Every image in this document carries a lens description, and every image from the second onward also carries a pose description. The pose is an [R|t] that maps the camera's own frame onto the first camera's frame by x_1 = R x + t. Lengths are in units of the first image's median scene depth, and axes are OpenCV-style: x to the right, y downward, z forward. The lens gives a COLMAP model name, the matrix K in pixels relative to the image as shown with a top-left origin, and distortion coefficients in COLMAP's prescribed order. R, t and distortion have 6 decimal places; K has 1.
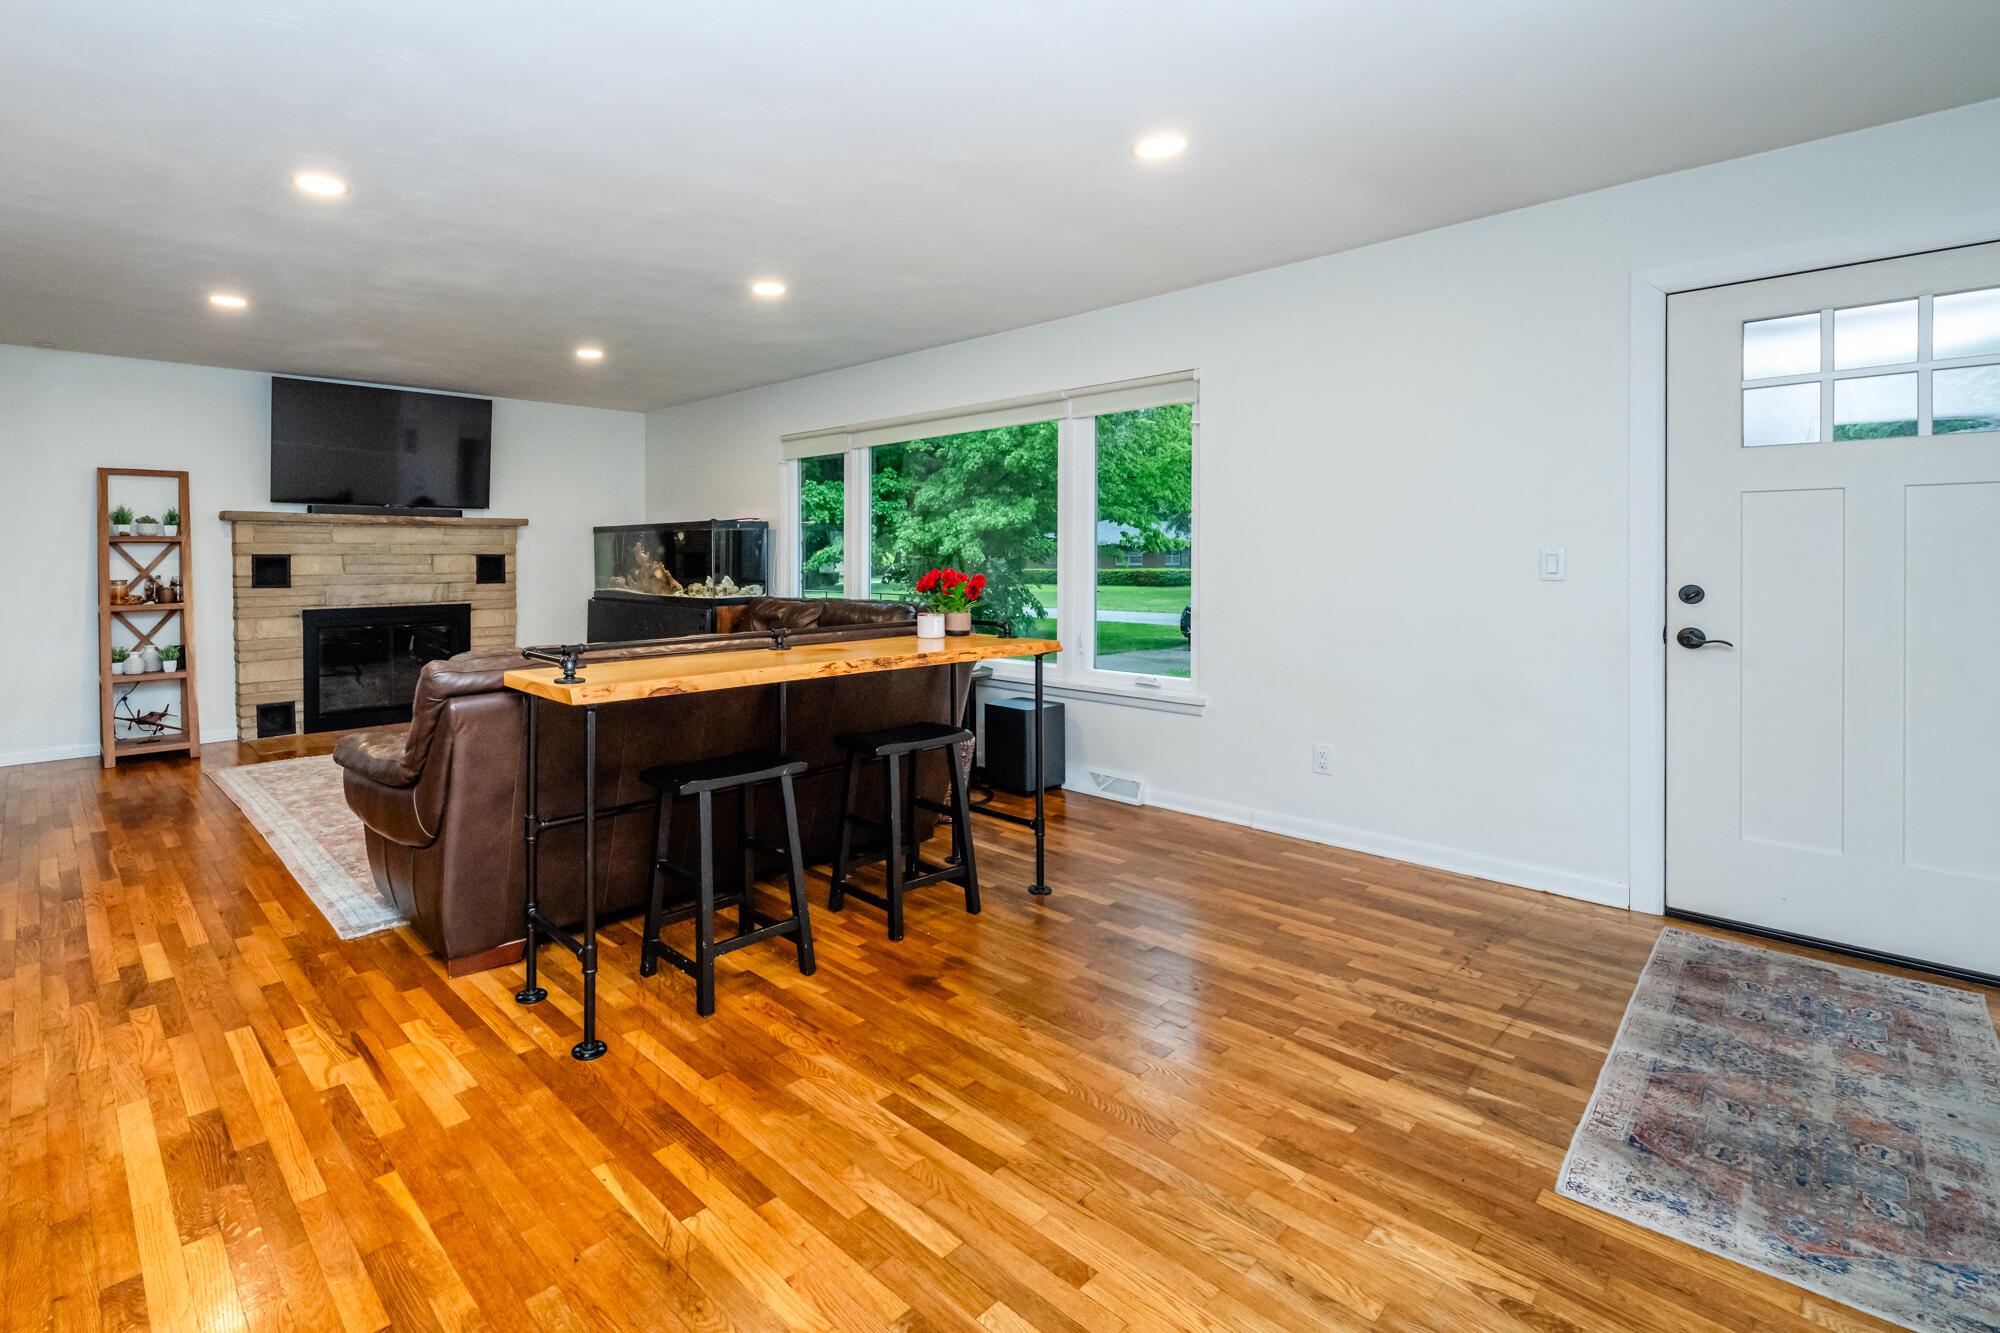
lens RADIAL K [[920.5, 0, 849.0], [0, 920.5, 548.8], [0, 0, 1]] dist [0.000227, -0.000024]
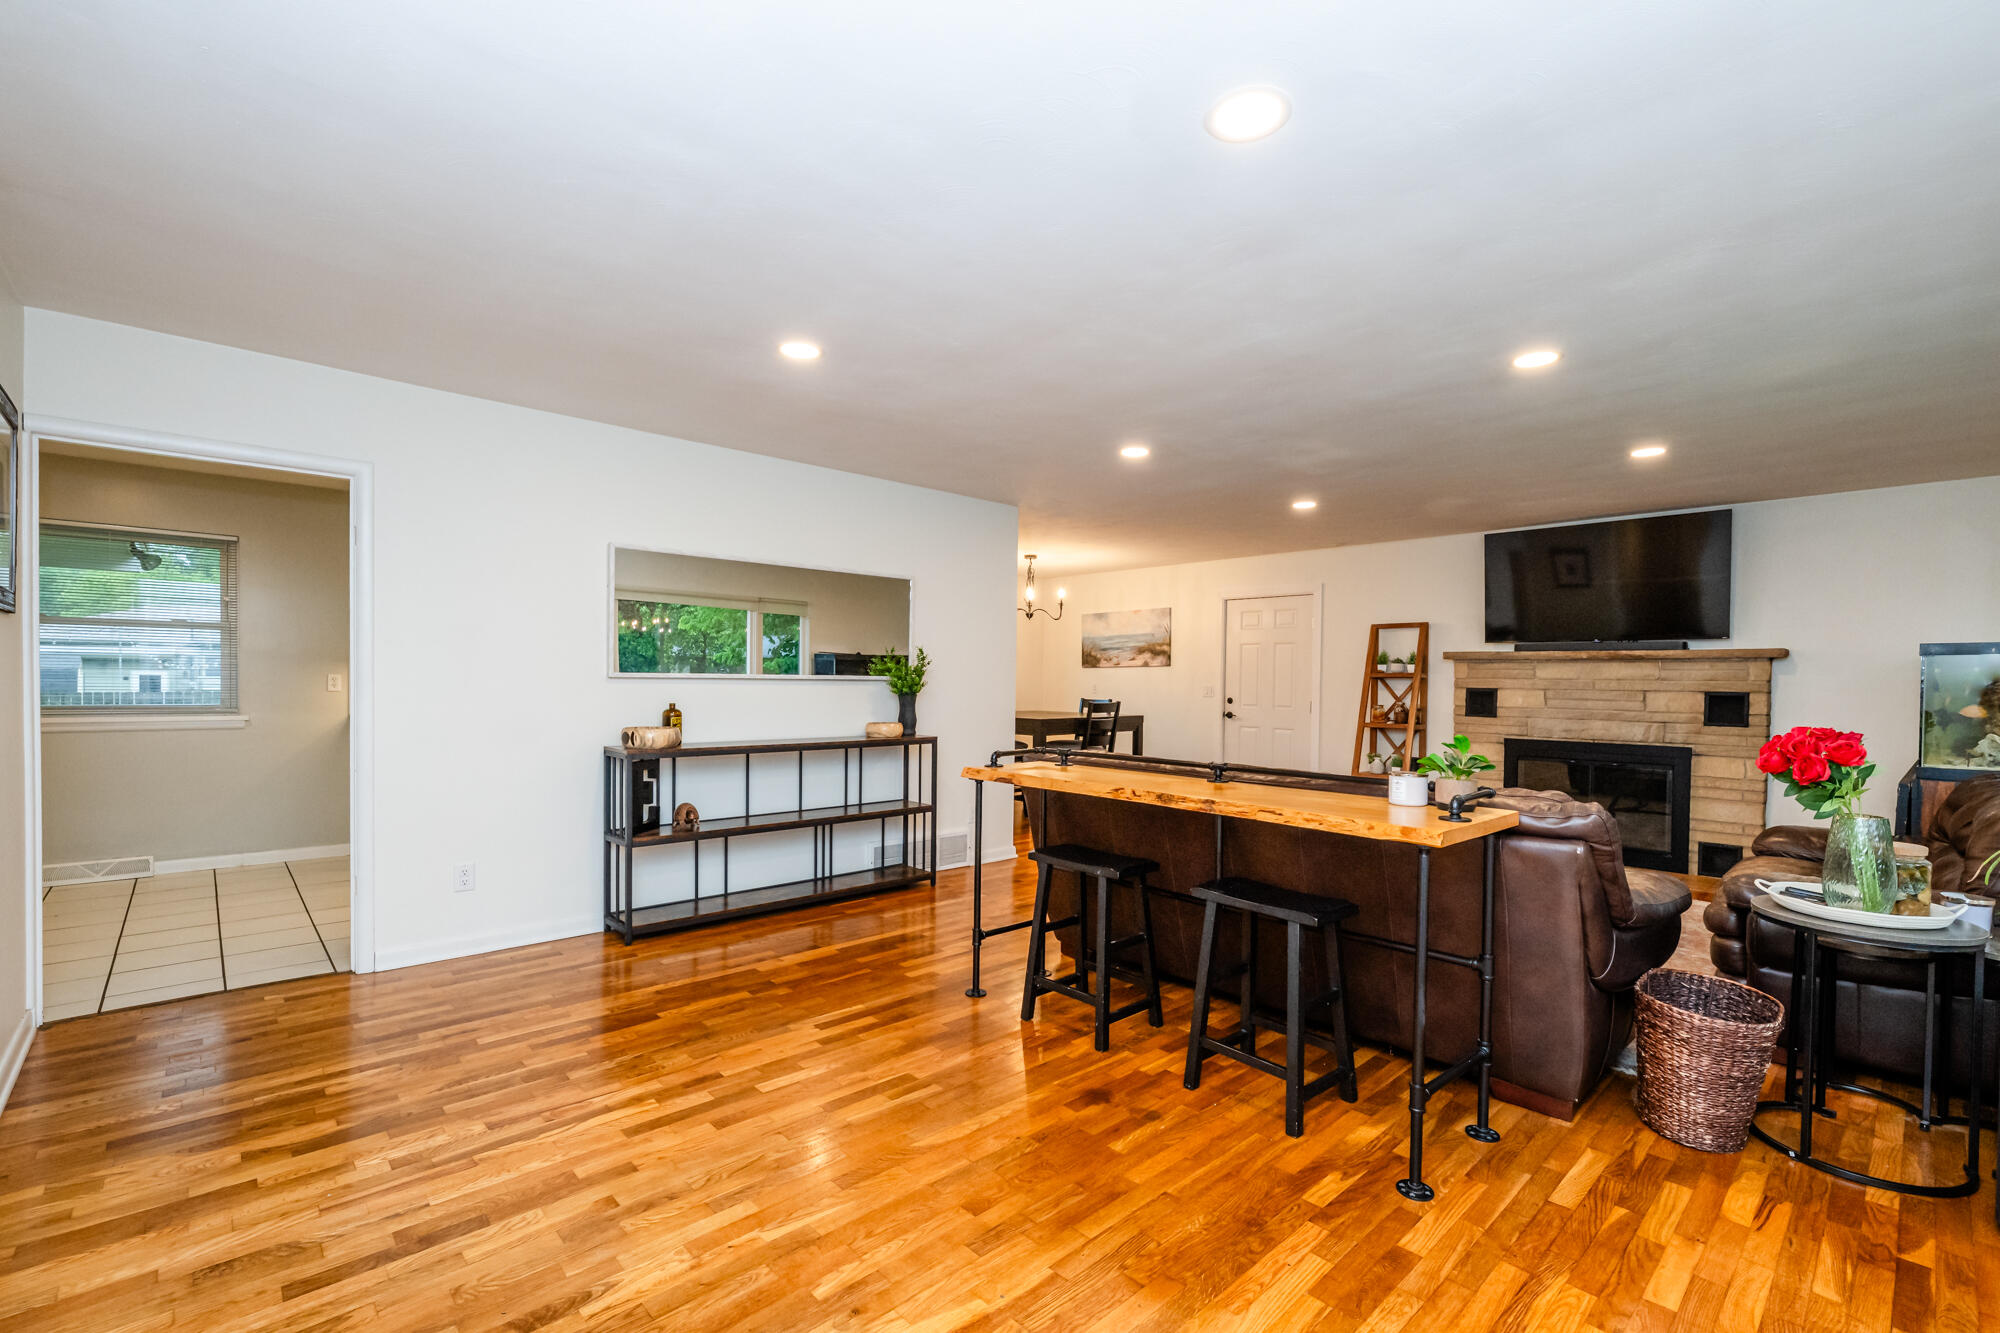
lens RADIAL K [[866.3, 0, 1000.0], [0, 866.3, 666.5], [0, 0, 1]] dist [0.001853, 0.000238]
pose [[0.029269, -0.010700, -0.999514, 0.464524], [-0.006805, 0.999917, -0.010904, -0.005075], [0.999548, 0.007121, 0.029194, 0.368583]]
